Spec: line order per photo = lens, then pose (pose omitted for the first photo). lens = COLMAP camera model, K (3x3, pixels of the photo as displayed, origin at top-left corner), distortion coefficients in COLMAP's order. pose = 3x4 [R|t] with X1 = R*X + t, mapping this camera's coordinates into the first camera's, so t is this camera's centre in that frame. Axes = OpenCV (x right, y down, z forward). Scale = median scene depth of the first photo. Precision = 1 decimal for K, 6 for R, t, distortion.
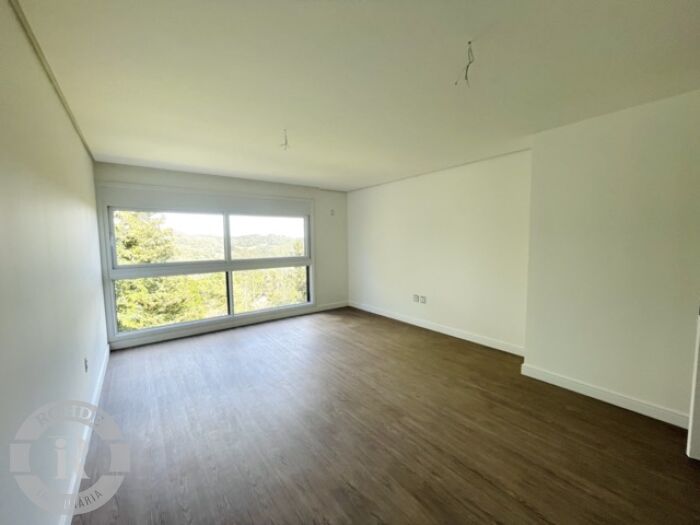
lens RADIAL K [[281.7, 0, 351.1], [0, 281.7, 262.5], [0, 0, 1]] dist [-0.000087, -0.000010]
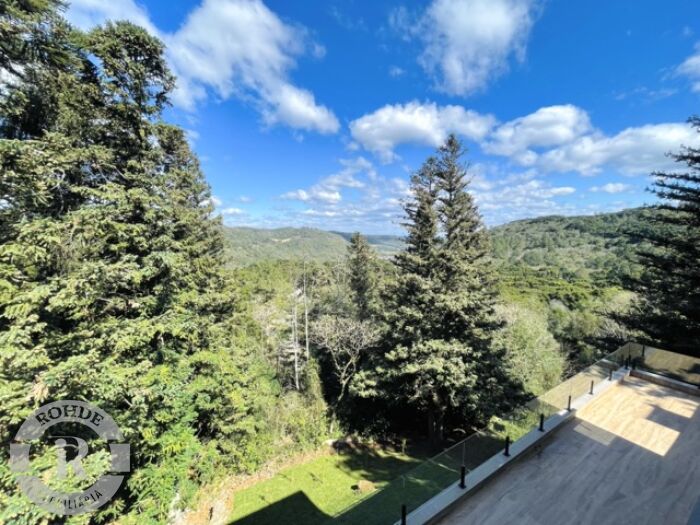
lens RADIAL K [[282.8, 0, 350.7], [0, 282.8, 262.7], [0, 0, 1]] dist [0.000039, 0.000125]
pose [[0.993565, 0.023267, -0.110846, -0.142719], [-0.020657, 0.999483, 0.024640, -0.010674], [0.111362, -0.022192, 0.993532, 0.175657]]
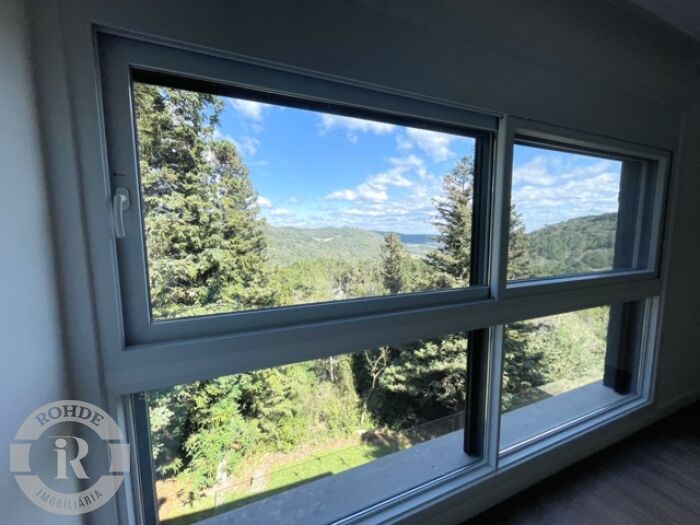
lens RADIAL K [[281.7, 0, 351.1], [0, 281.7, 262.5], [0, 0, 1]] dist [-0.000087, -0.000010]
pose [[0.967271, 0.034777, -0.251351, -0.110305], [-0.028173, 0.999158, 0.029824, -0.008949], [0.252177, -0.021767, 0.967436, 0.146616]]
